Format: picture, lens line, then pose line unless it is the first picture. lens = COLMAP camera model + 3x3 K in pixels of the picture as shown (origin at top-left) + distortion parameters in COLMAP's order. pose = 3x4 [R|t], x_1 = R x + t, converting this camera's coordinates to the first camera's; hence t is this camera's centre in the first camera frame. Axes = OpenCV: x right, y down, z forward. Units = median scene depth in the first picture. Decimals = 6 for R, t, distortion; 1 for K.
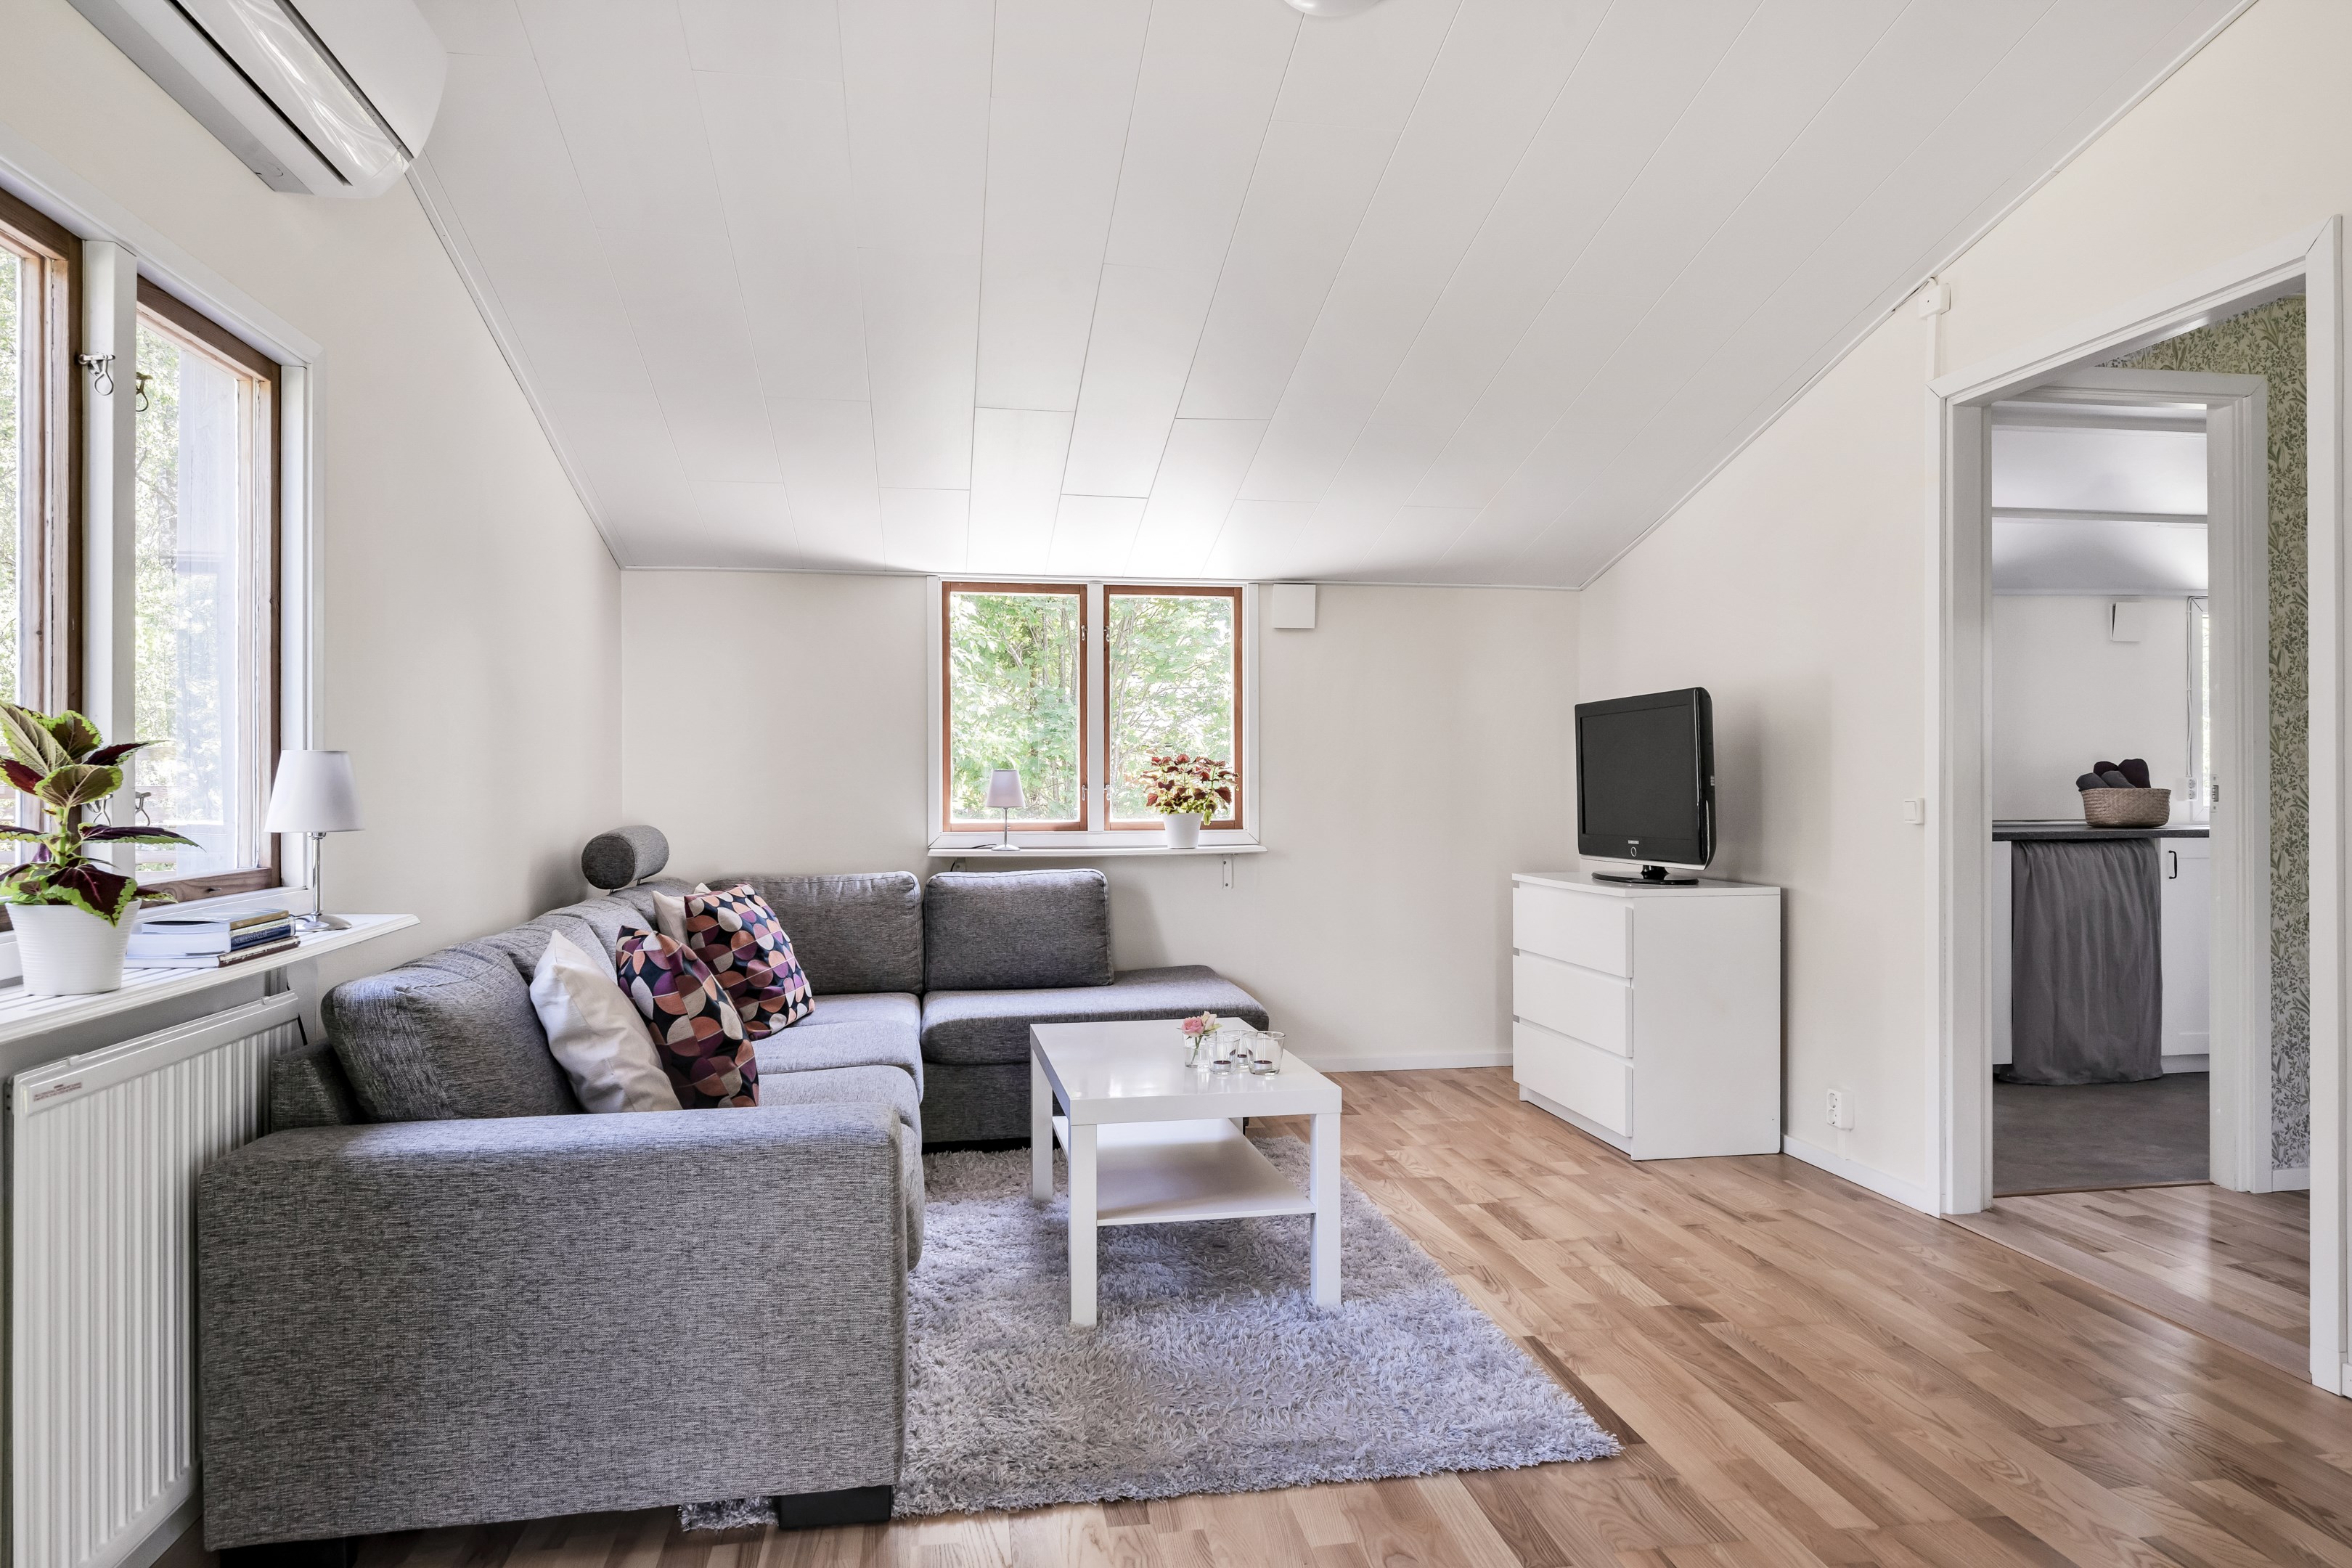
lens RADIAL K [[1476.4, 0, 1179.2], [0, 1476.4, 775.2], [0, 0, 1]] dist [0.002322, -0.005717]
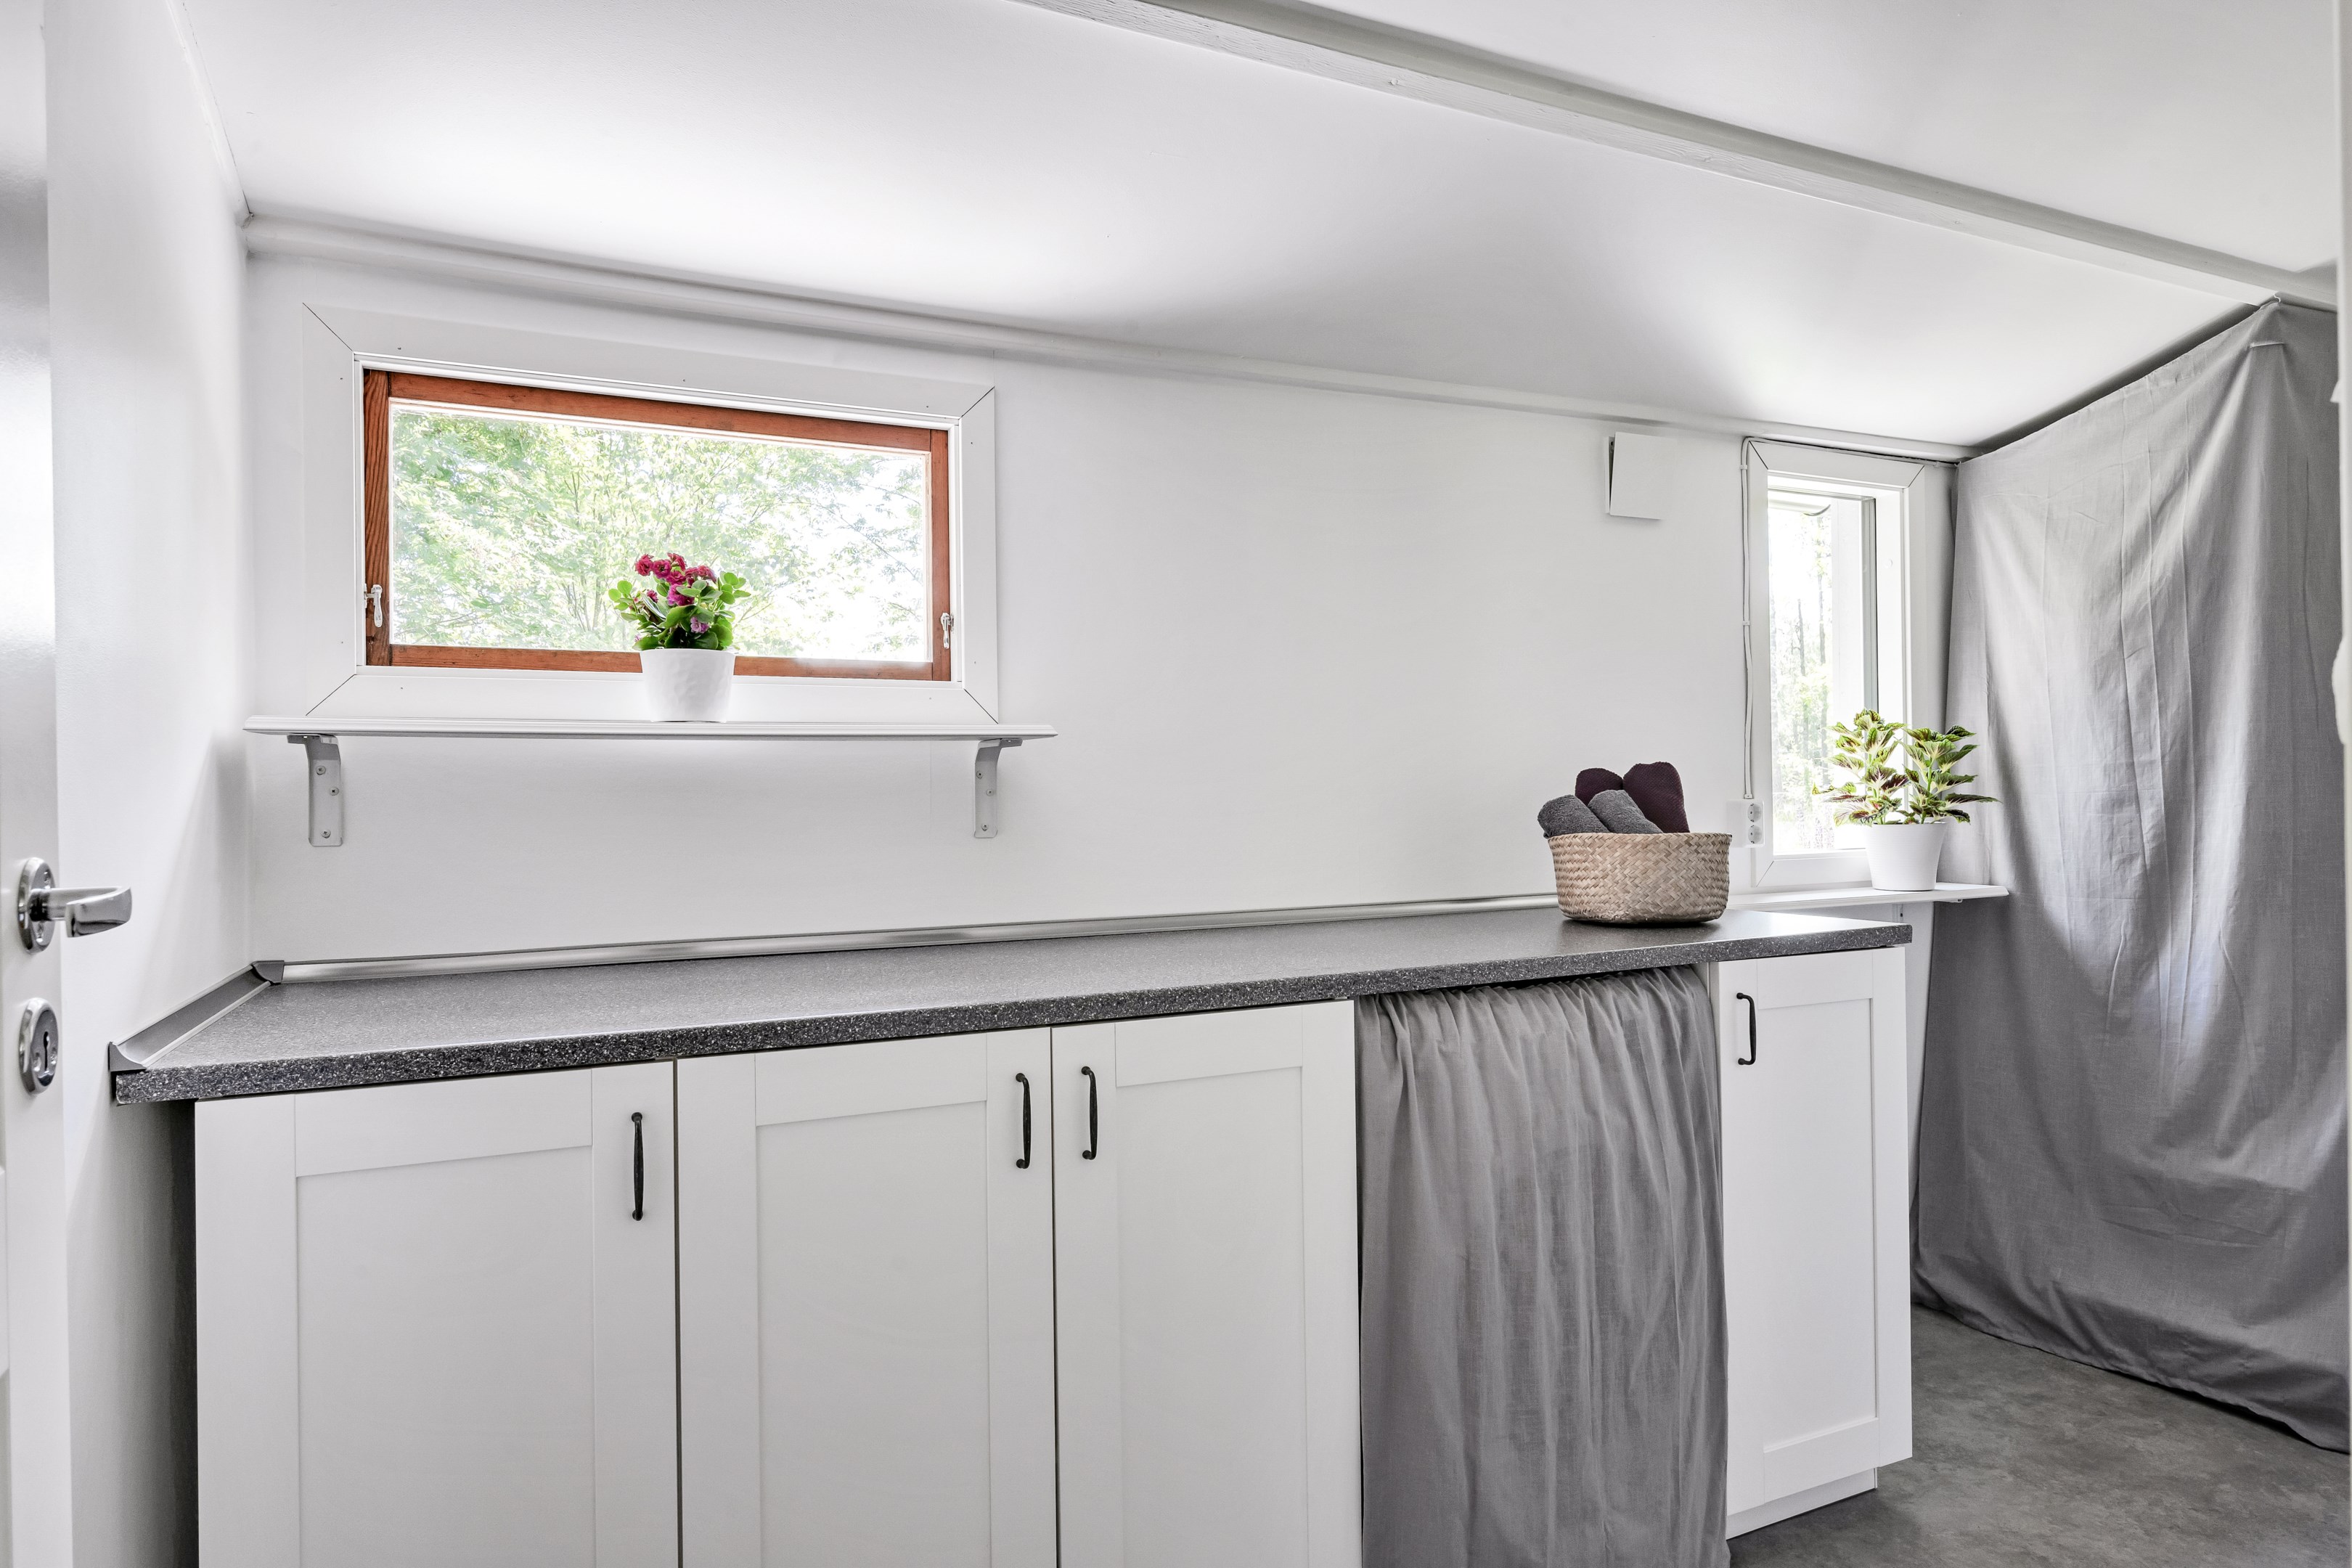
lens RADIAL K [[1476.4, 0, 1180.6], [0, 1476.4, 791.3], [0, 0, 1]] dist [0.002322, -0.005717]
pose [[0.962148, -0.012094, 0.272258, 0.423034], [0.011920, 0.999926, 0.002294, -0.005617], [-0.272265, 0.001038, 0.962222, 0.664833]]
